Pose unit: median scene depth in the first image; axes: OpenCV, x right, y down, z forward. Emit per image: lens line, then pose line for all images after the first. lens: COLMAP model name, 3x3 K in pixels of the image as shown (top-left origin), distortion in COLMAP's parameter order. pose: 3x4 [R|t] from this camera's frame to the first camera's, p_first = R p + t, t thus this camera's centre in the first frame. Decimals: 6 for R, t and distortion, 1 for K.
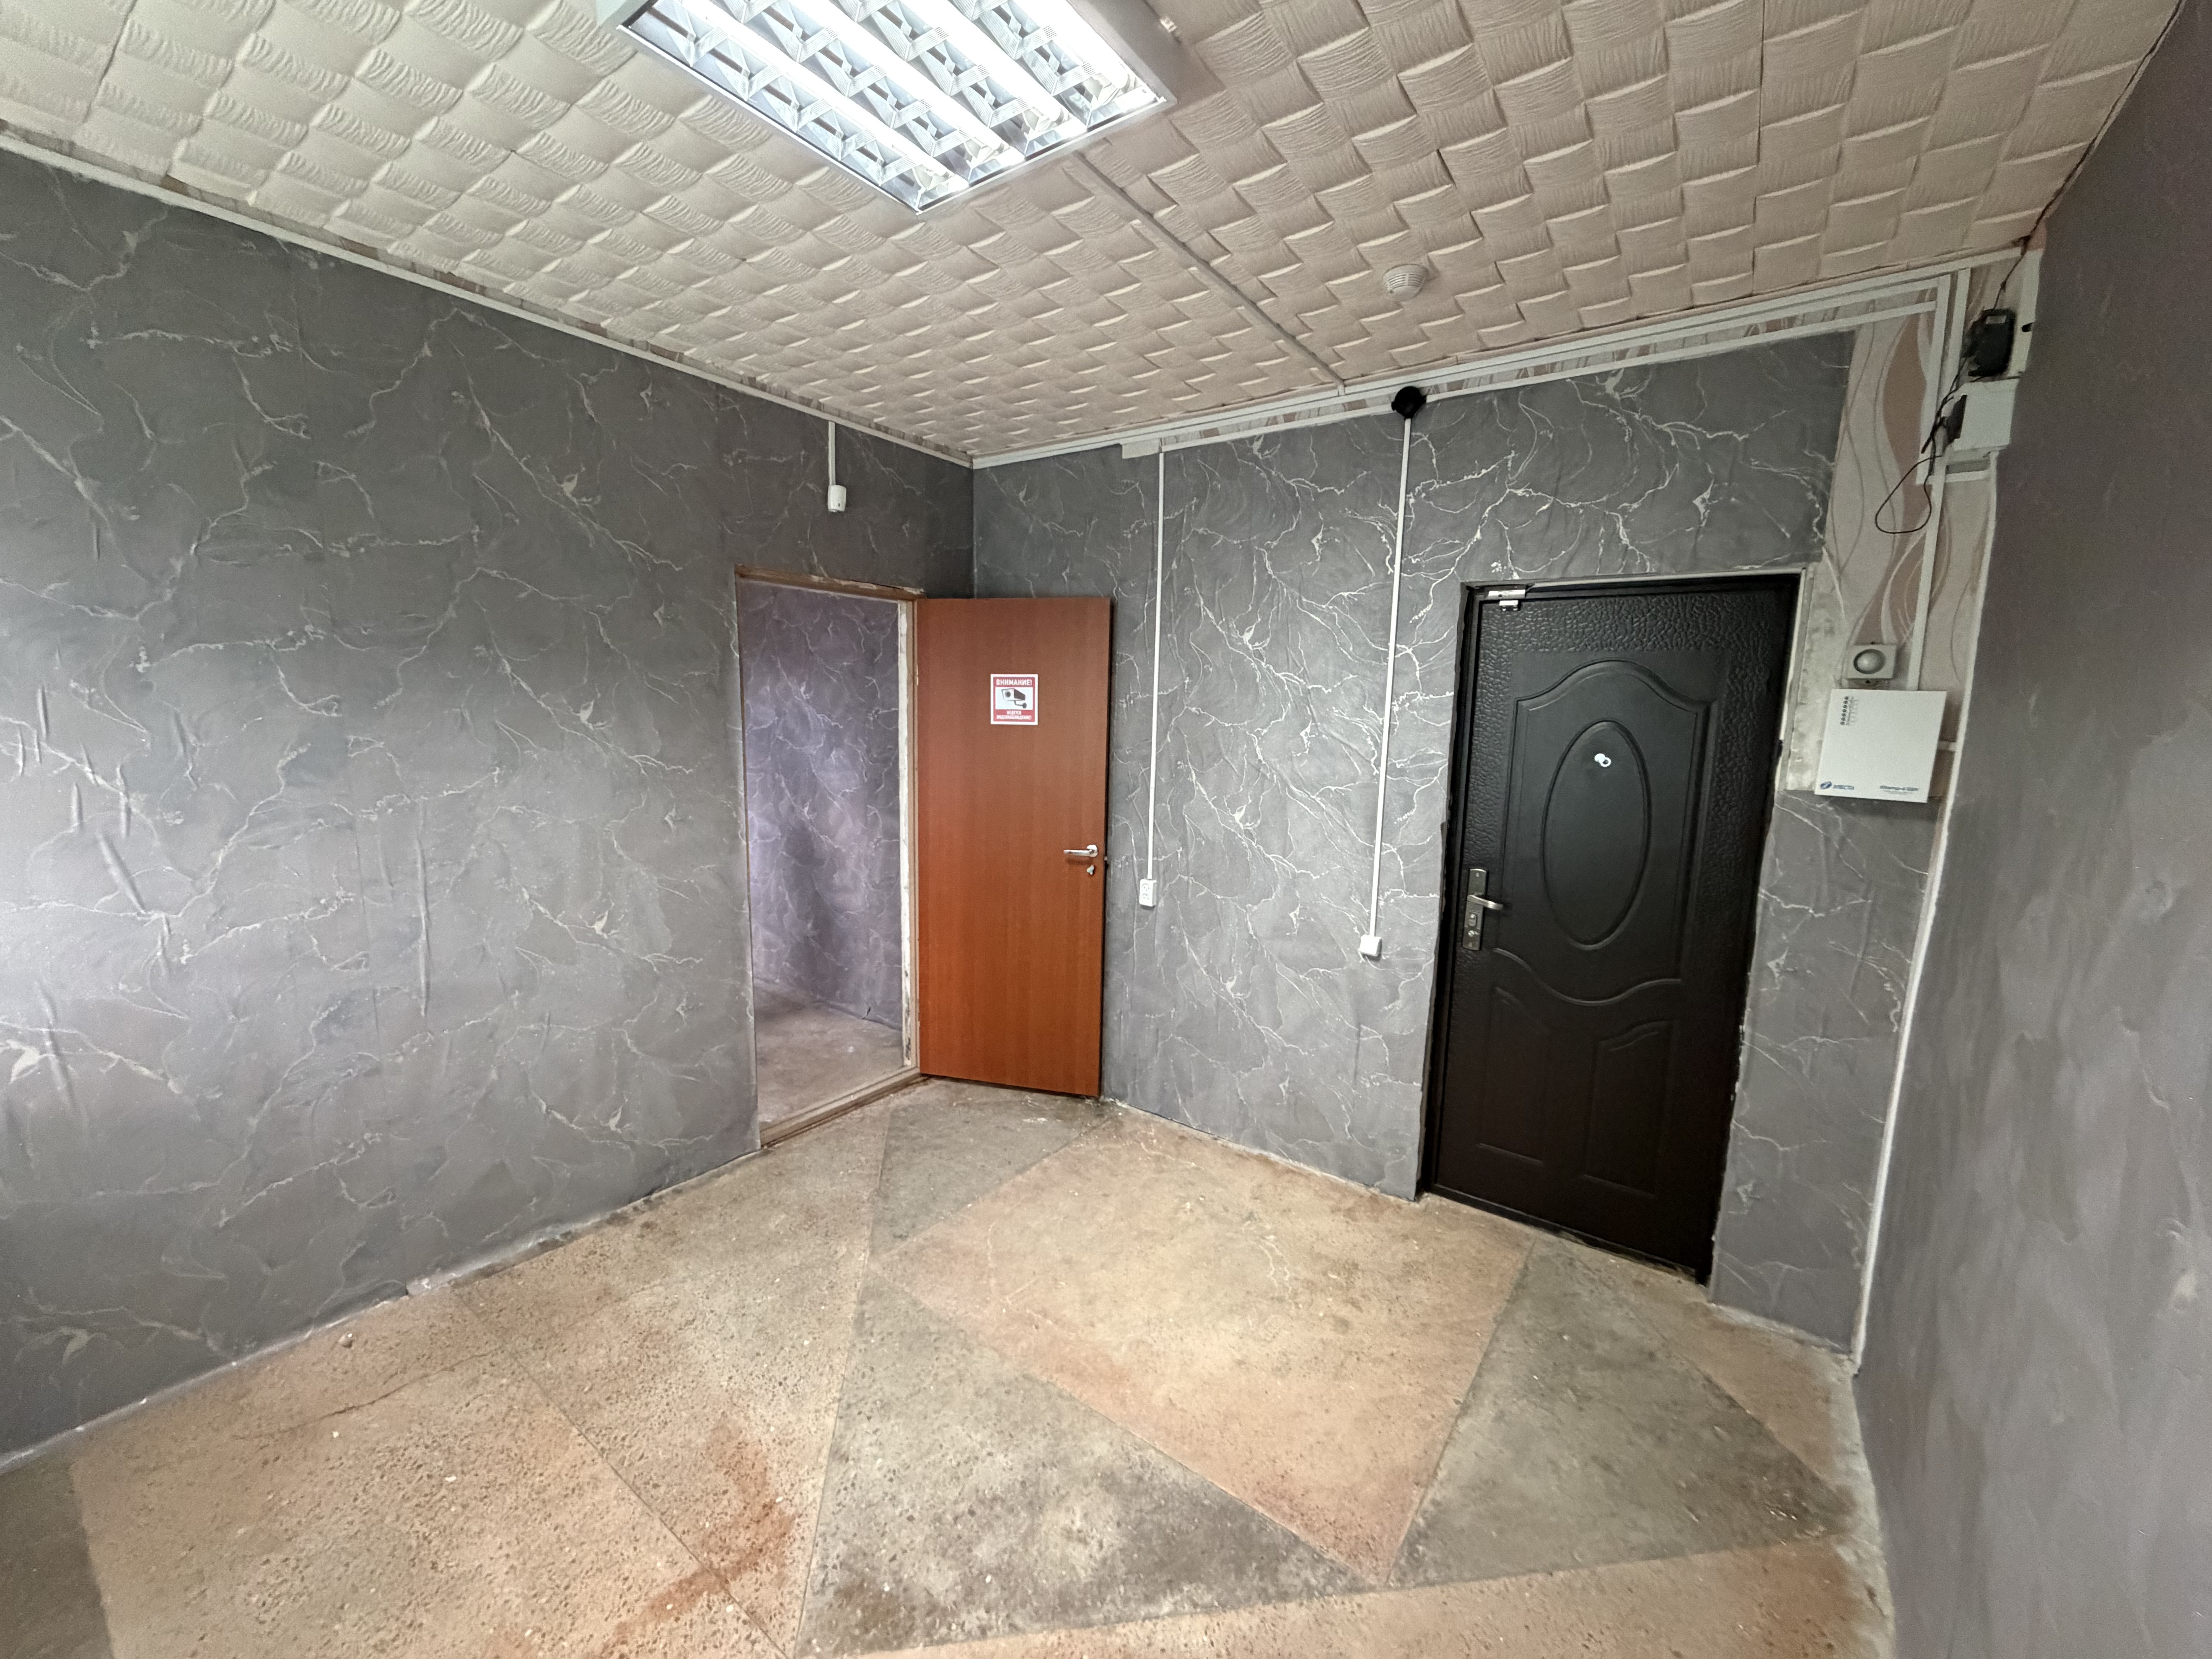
lens RADIAL K [[882.8, 0, 1099.3], [0, 882.8, 831.2], [0, 0, 1]] dist [0.001367, 0.000003]
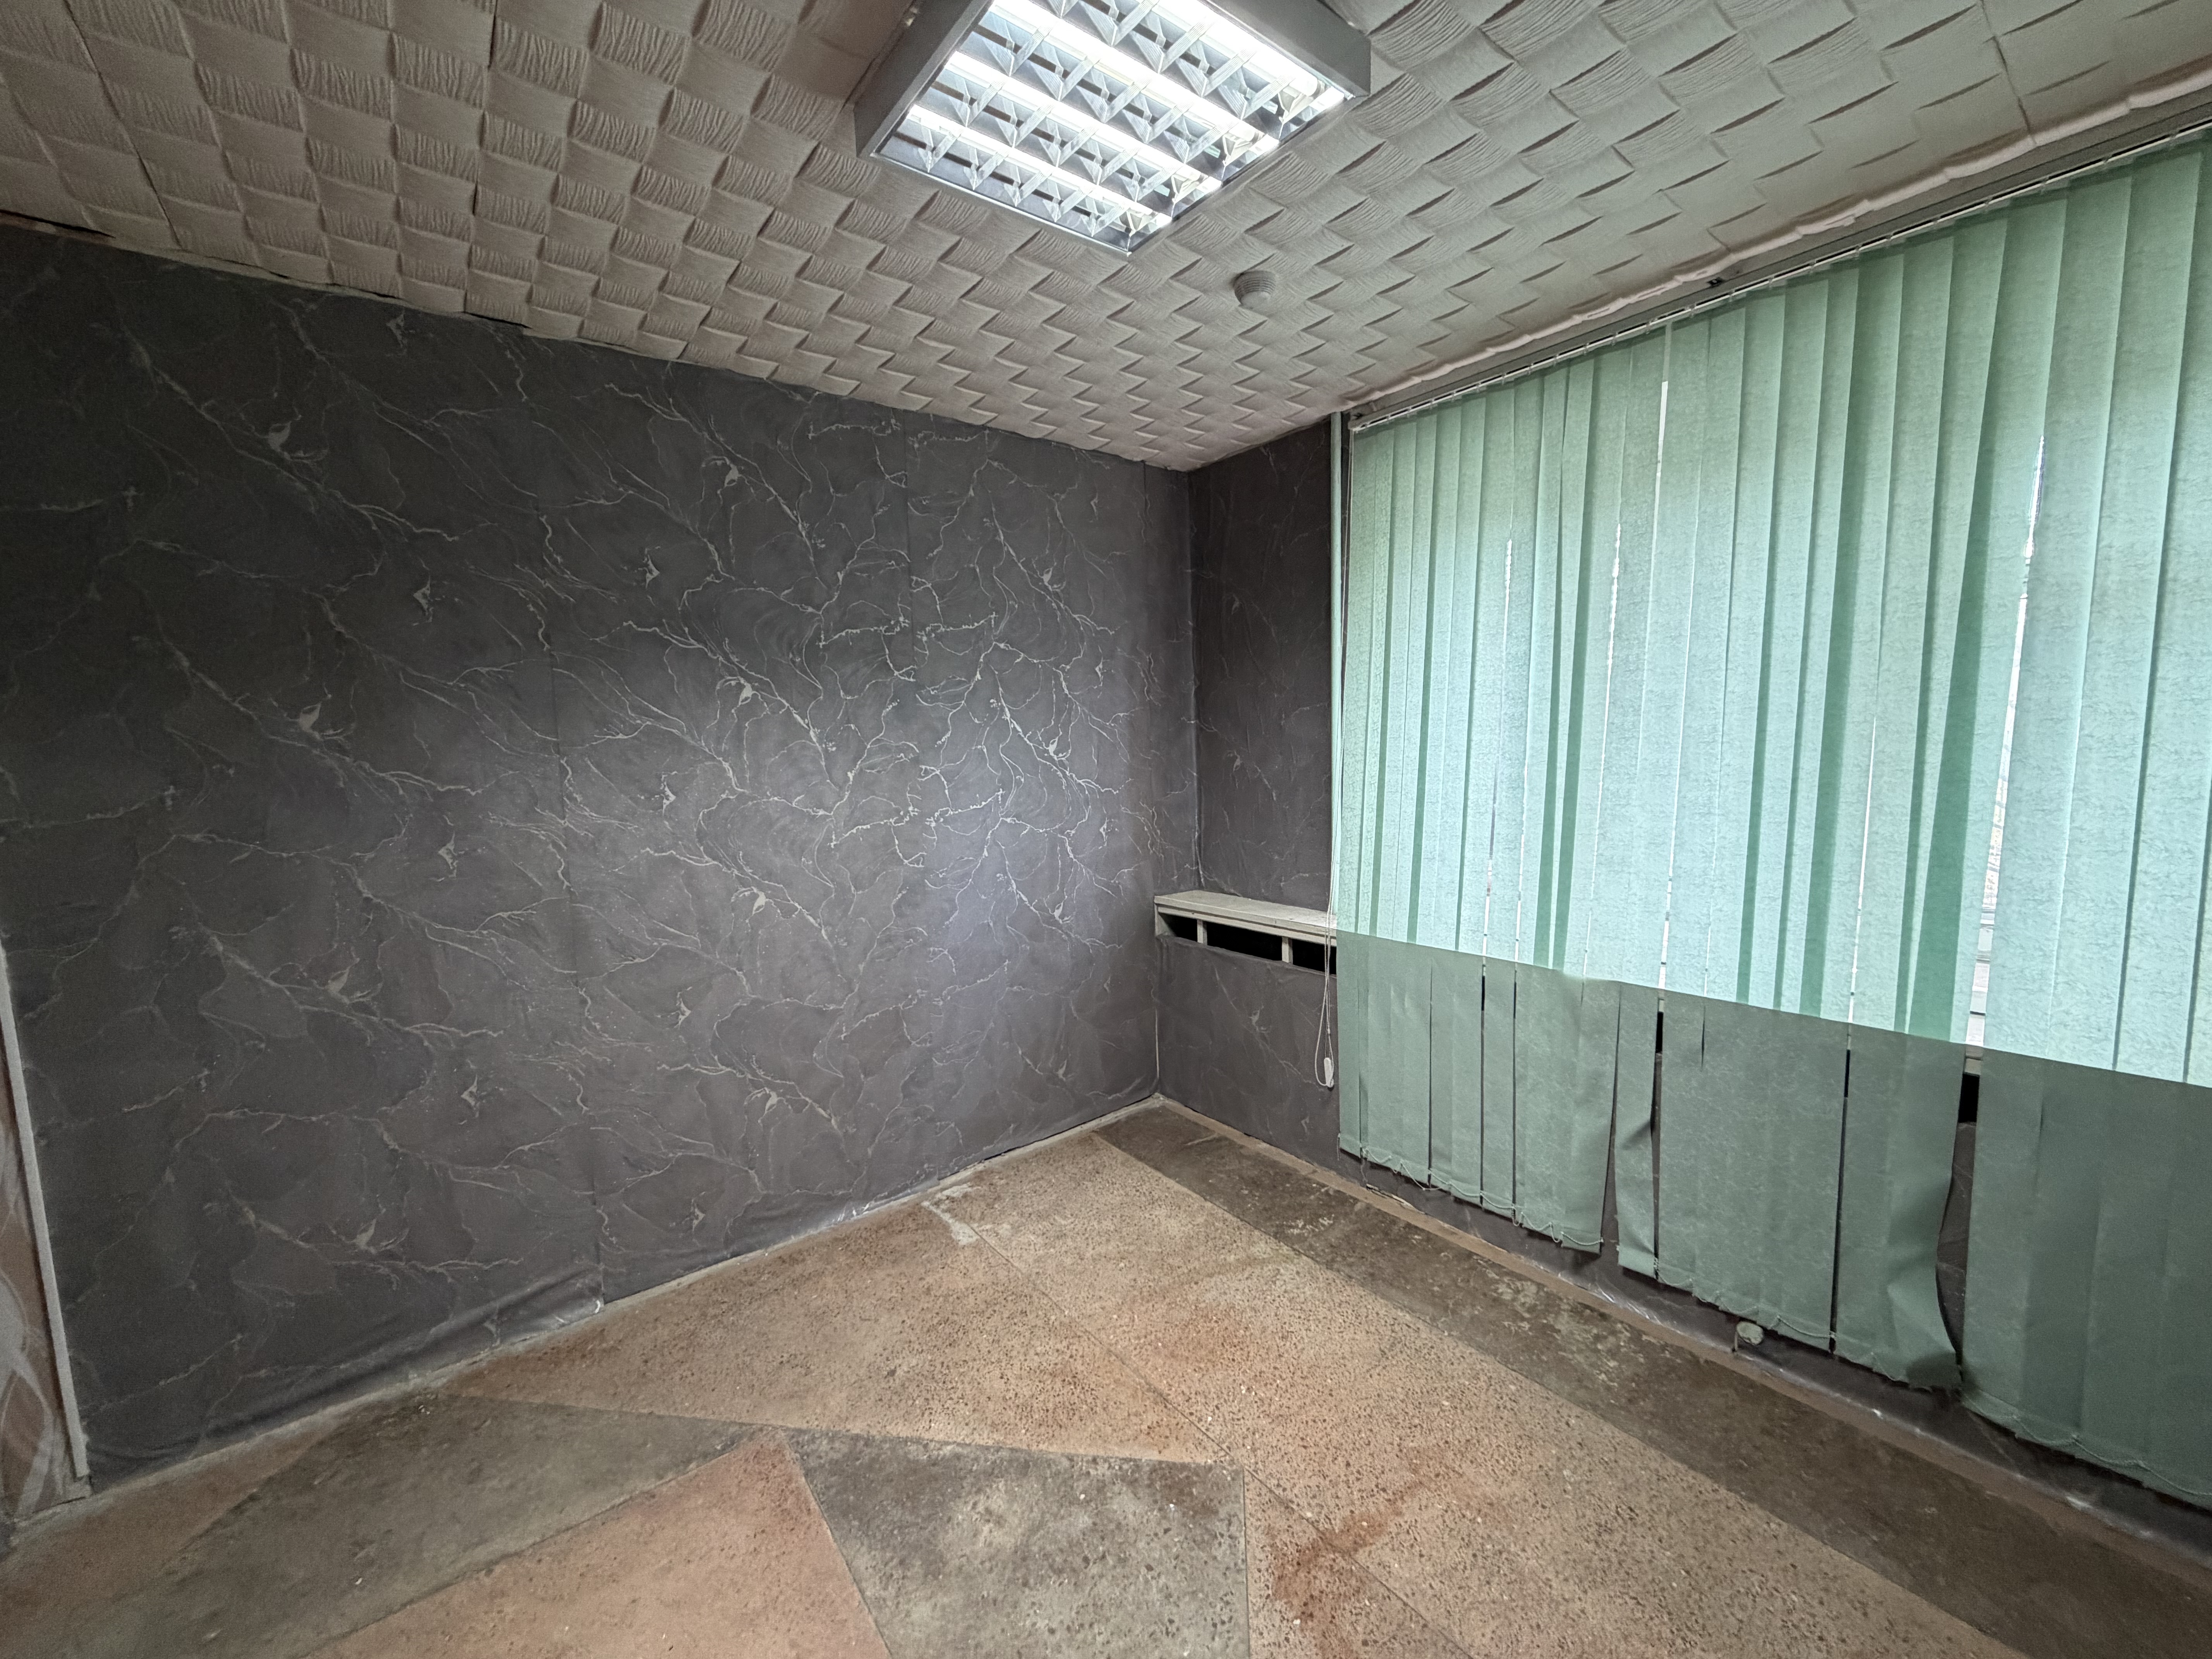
lens RADIAL K [[882.8, 0, 1105.6], [0, 882.8, 835.8], [0, 0, 1]] dist [0.001367, 0.000003]
pose [[-0.961025, -0.021112, 0.275655, -0.426375], [0.049408, 0.967912, 0.246383, -0.221883], [-0.272011, 0.250400, -0.929145, 1.752541]]
